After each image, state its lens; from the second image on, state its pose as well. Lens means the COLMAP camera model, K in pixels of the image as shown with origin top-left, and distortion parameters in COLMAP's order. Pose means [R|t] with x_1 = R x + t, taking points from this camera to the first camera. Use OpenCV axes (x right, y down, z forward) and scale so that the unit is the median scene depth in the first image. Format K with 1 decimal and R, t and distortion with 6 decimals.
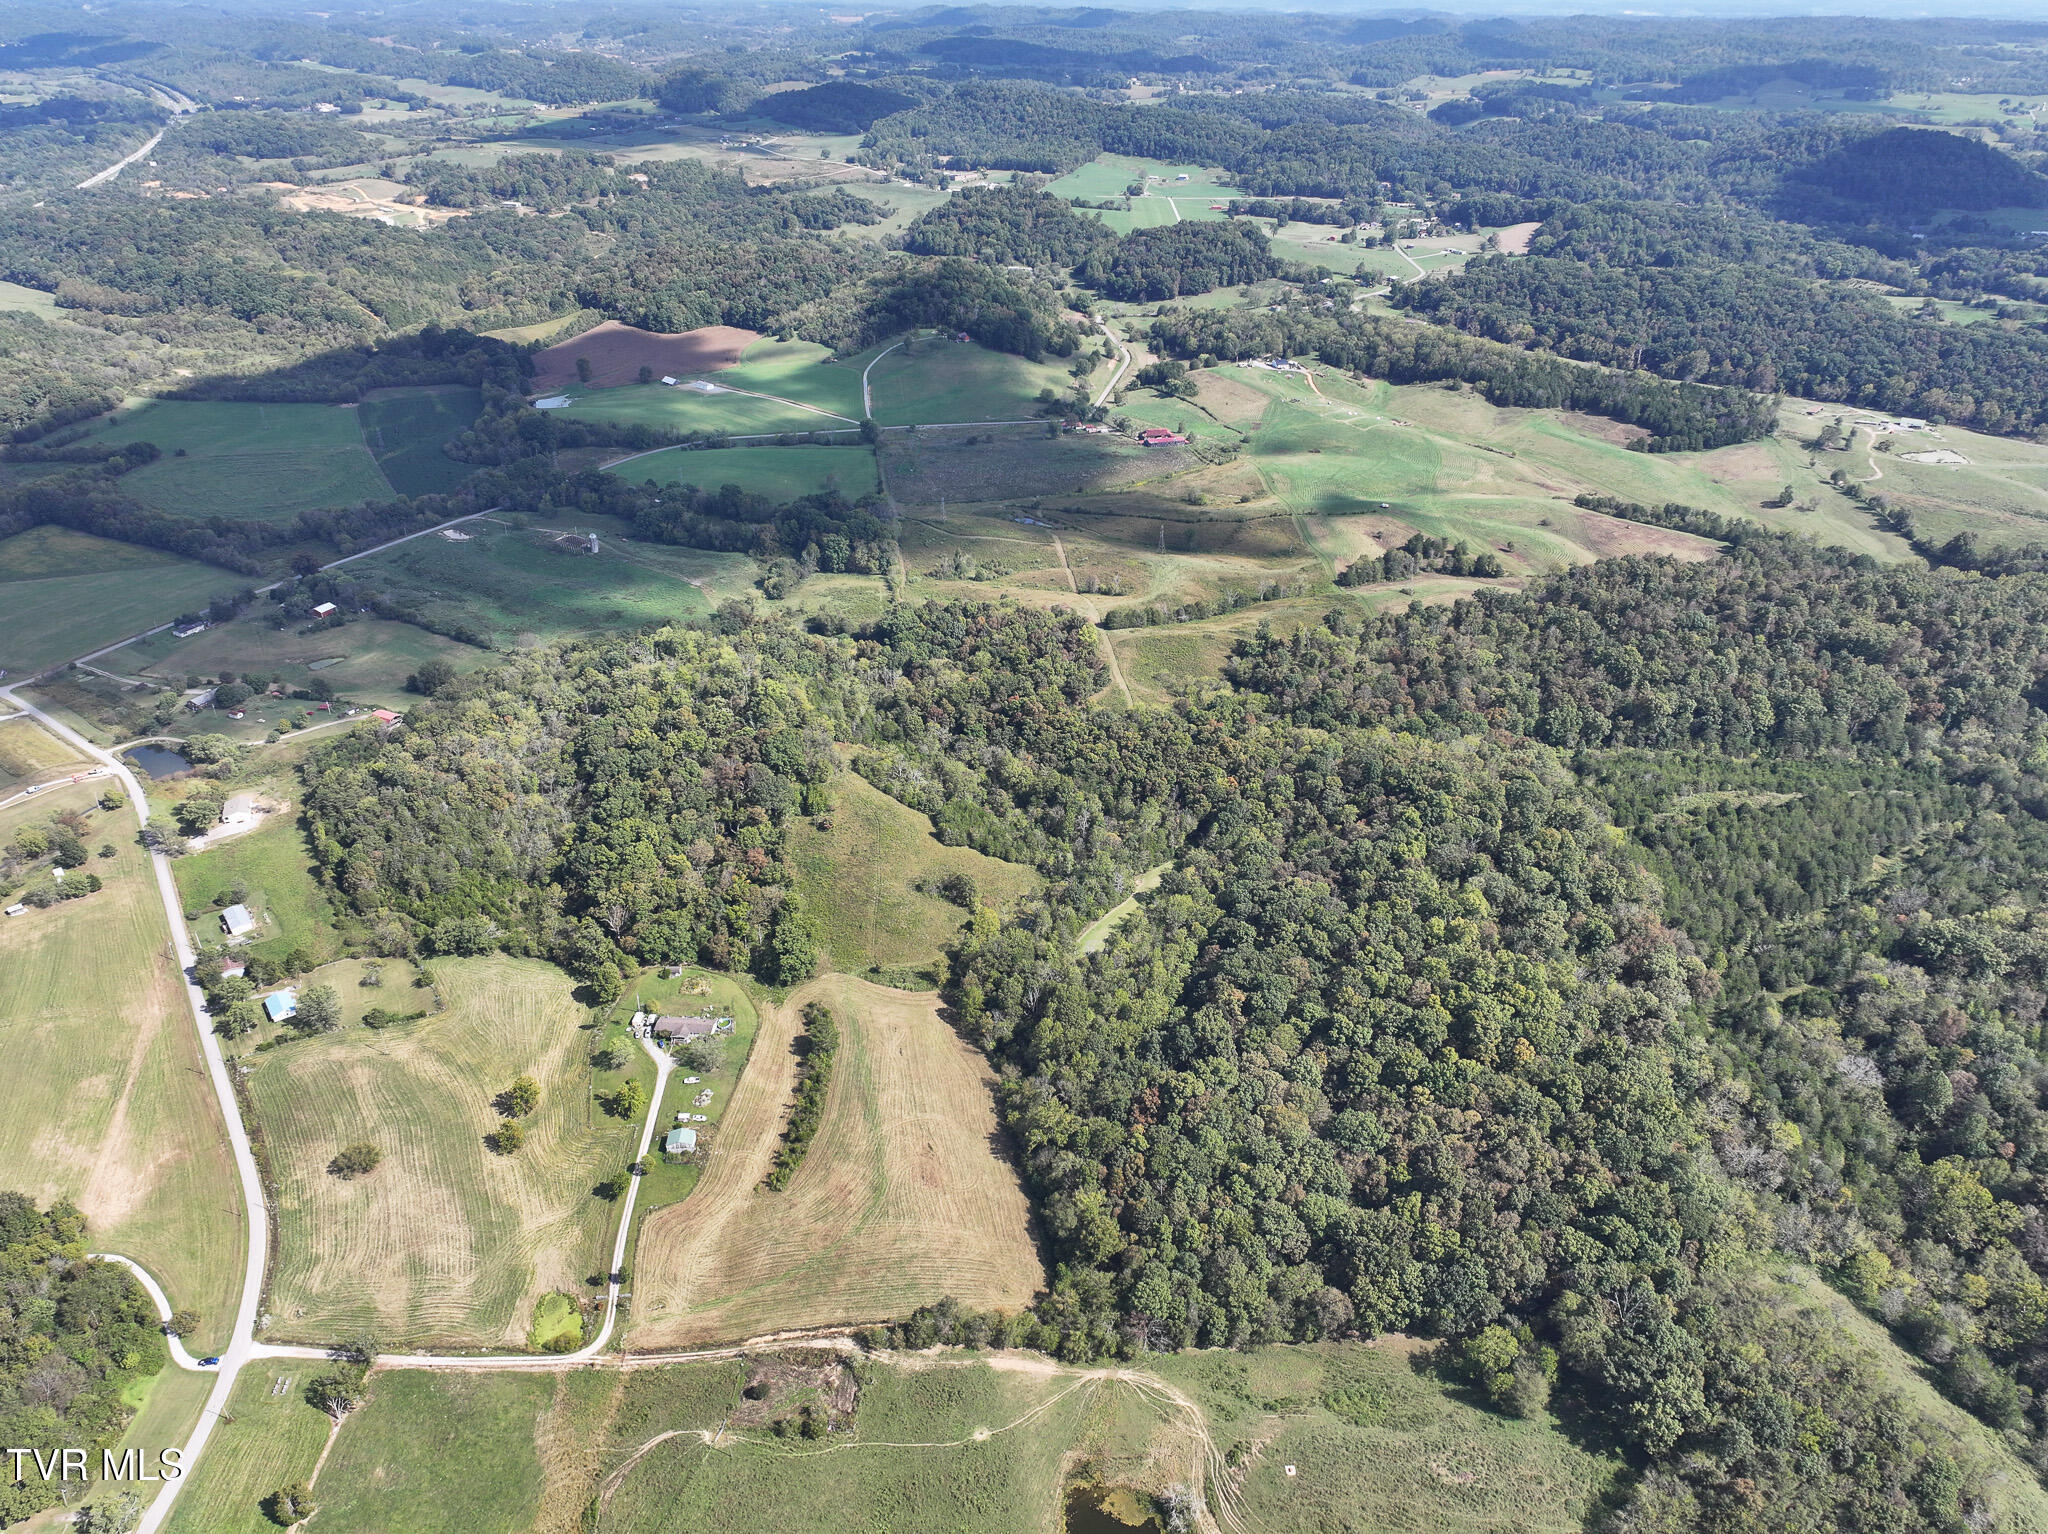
lens RADIAL K [[1439.5, 0, 1028.1], [0, 1439.5, 762.6], [0, 0, 1]] dist [-0.002588, 0.018985]
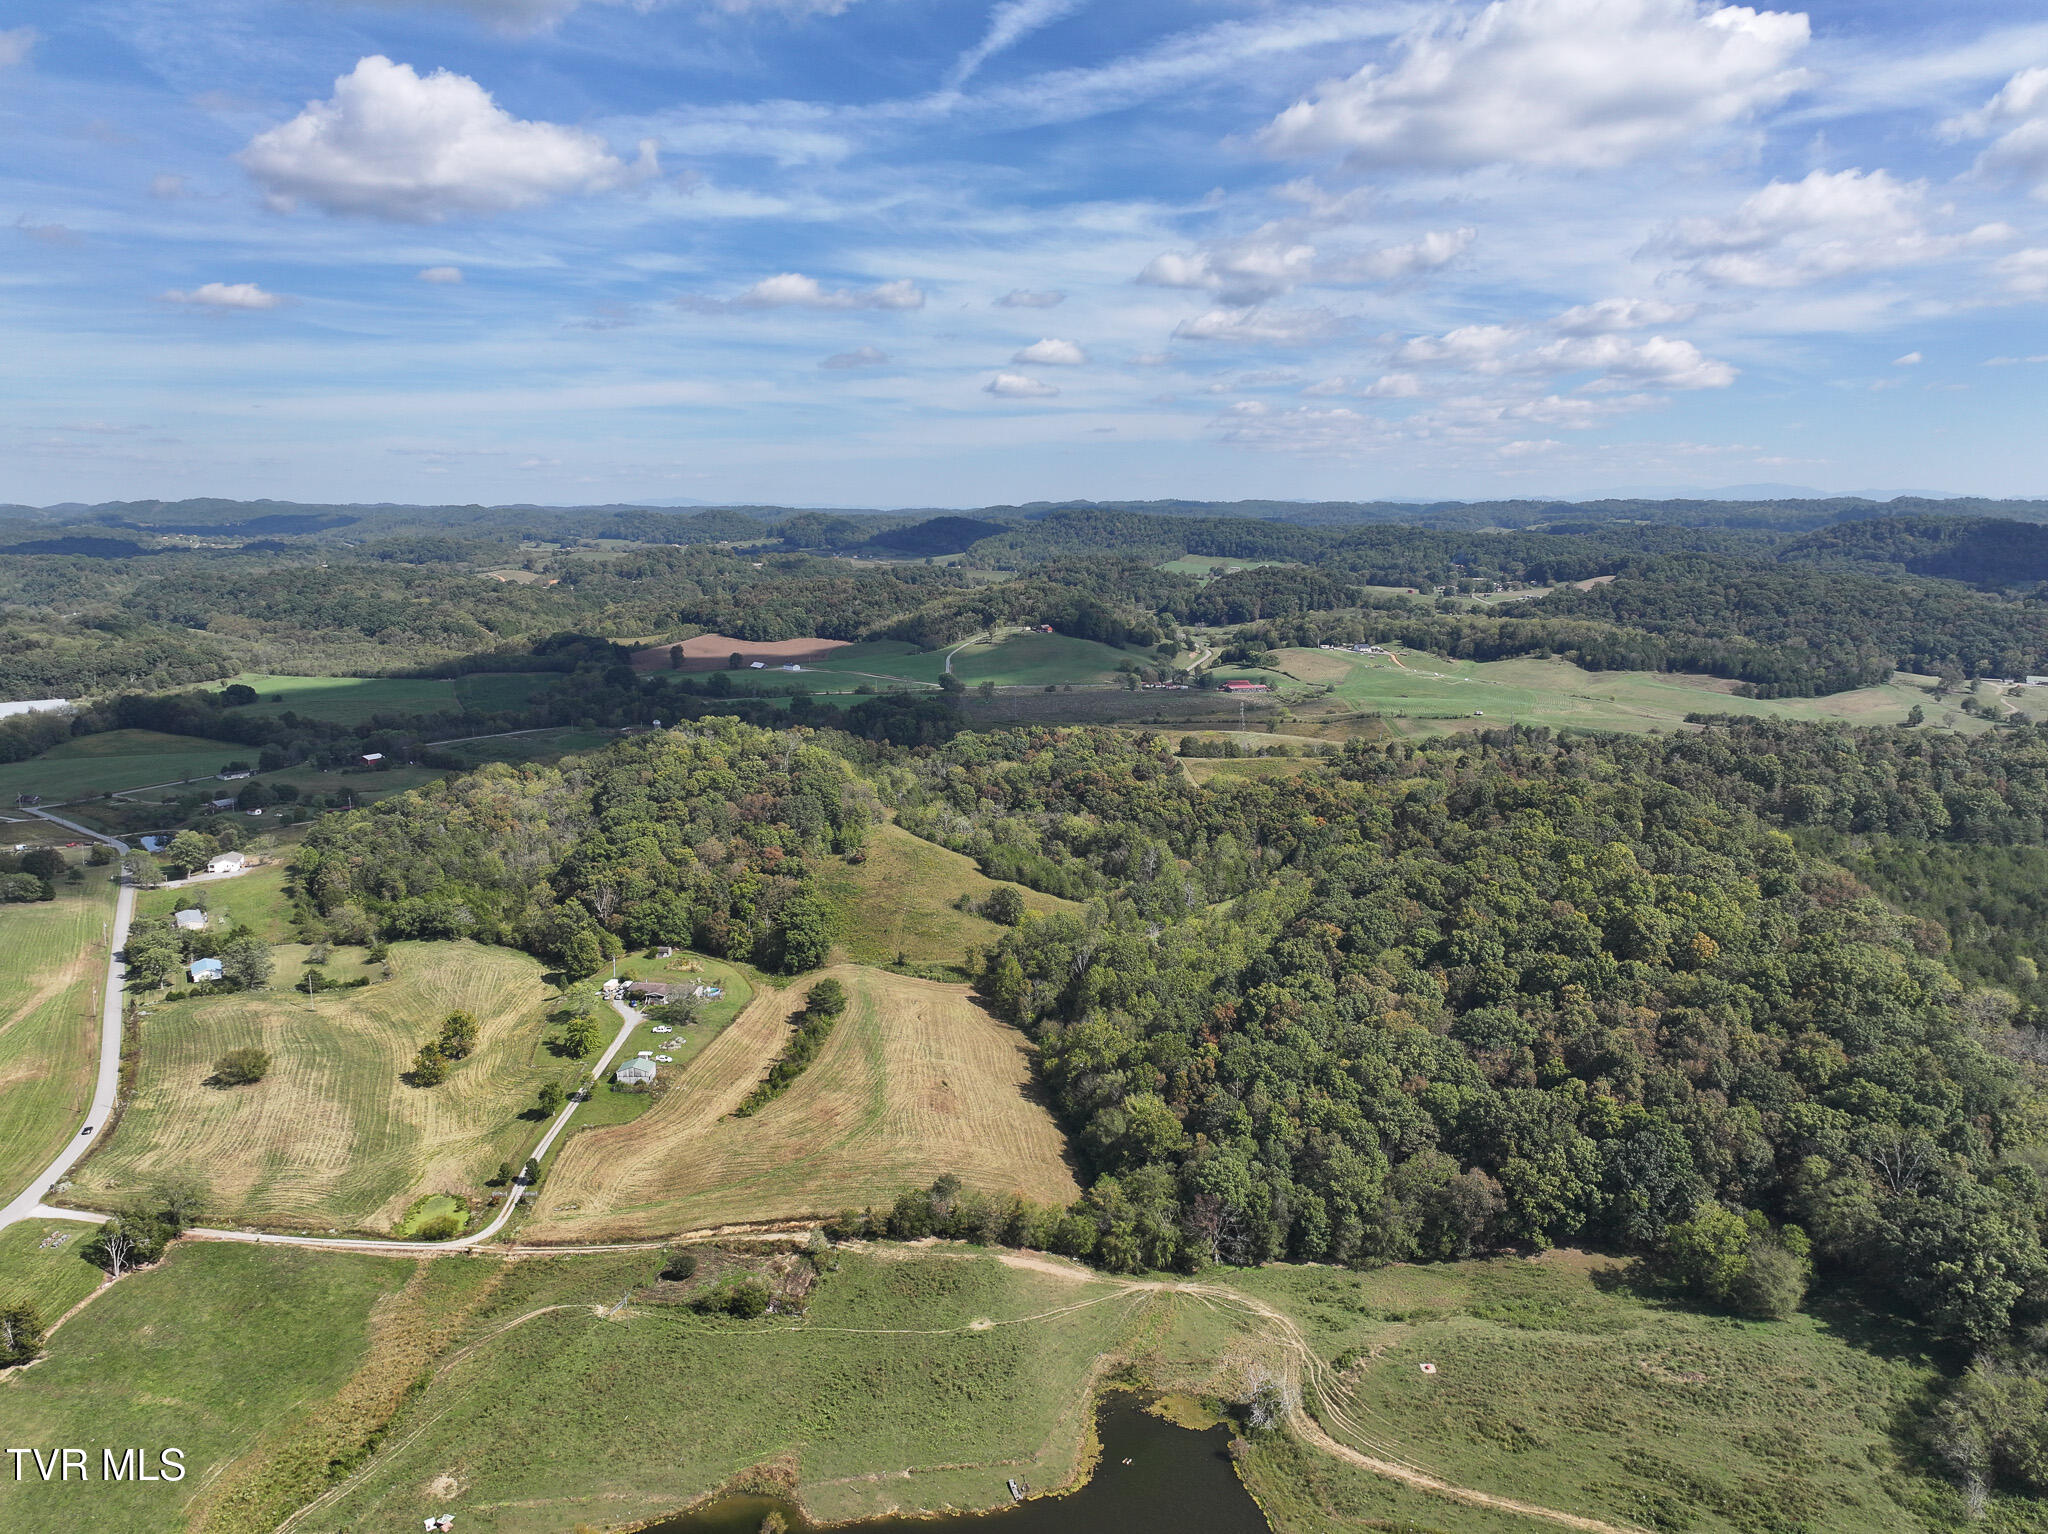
lens RADIAL K [[1439.5, 0, 1028.1], [0, 1439.5, 762.6], [0, 0, 1]] dist [-0.002588, 0.018985]
pose [[0.997817, 0.010657, -0.065173, 0.028400], [-0.031189, 0.945939, -0.322843, 0.366585], [0.058209, 0.324171, 0.944206, 0.207436]]
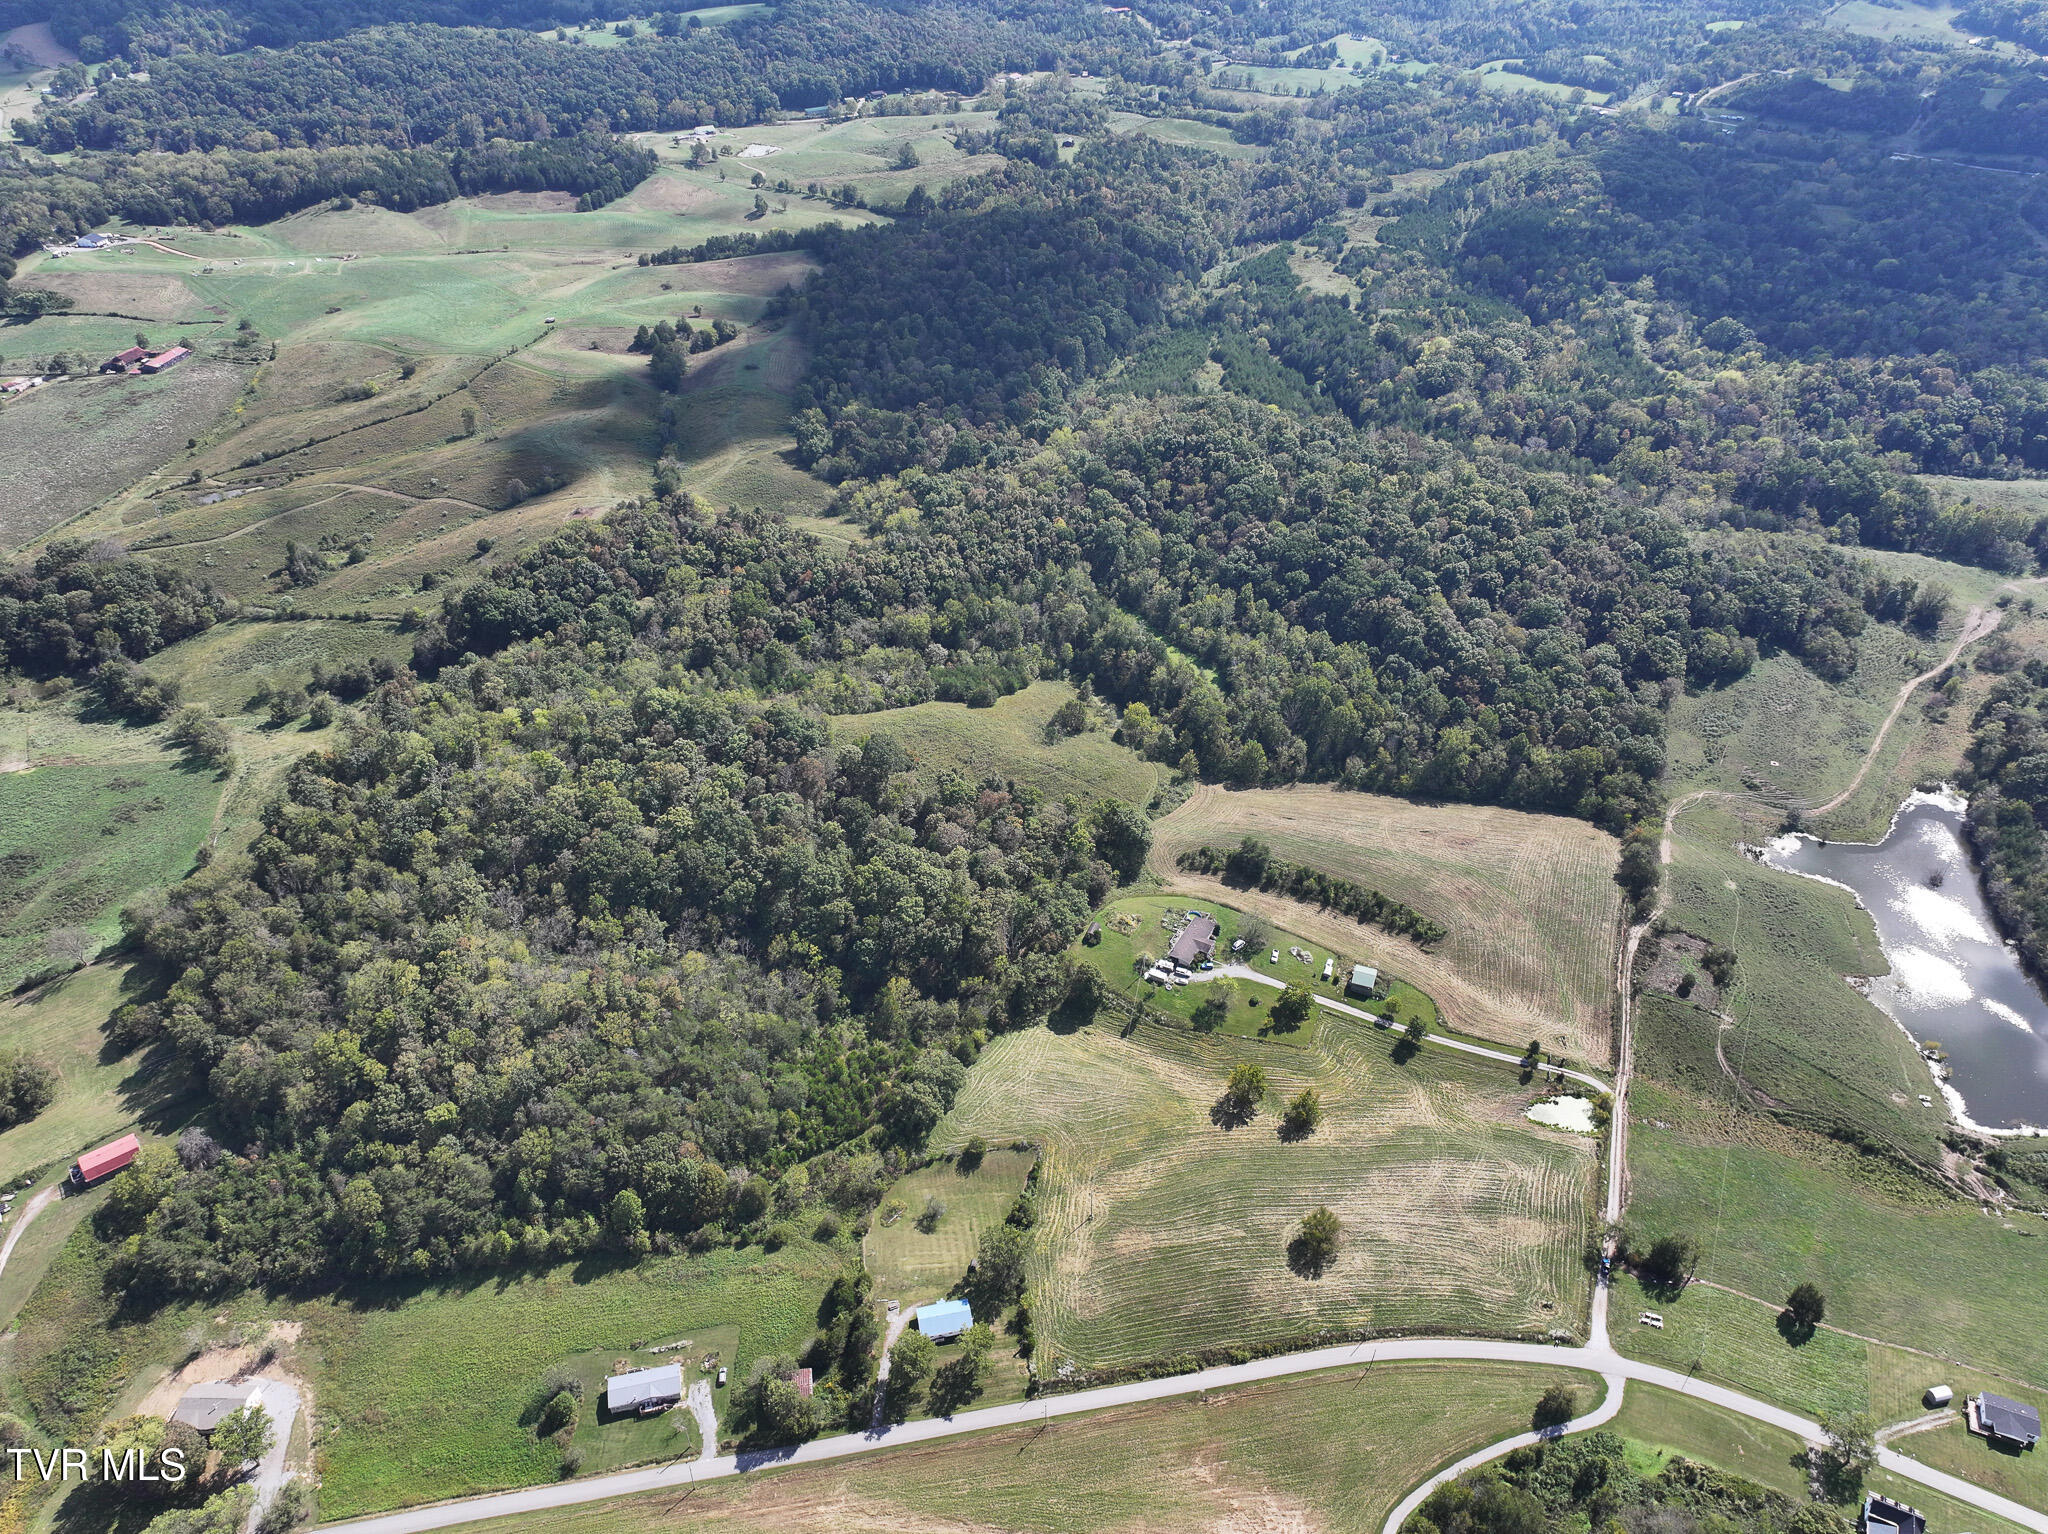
lens RADIAL K [[1446.5, 0, 1033.8], [0, 1446.5, 774.3], [0, 0, 1]] dist [-0.009166, 0.030967]
pose [[0.398939, -0.541484, 0.740028, -1.002393], [0.441477, 0.820760, 0.362562, -0.304560], [-0.803707, 0.182066, 0.566487, 0.633634]]
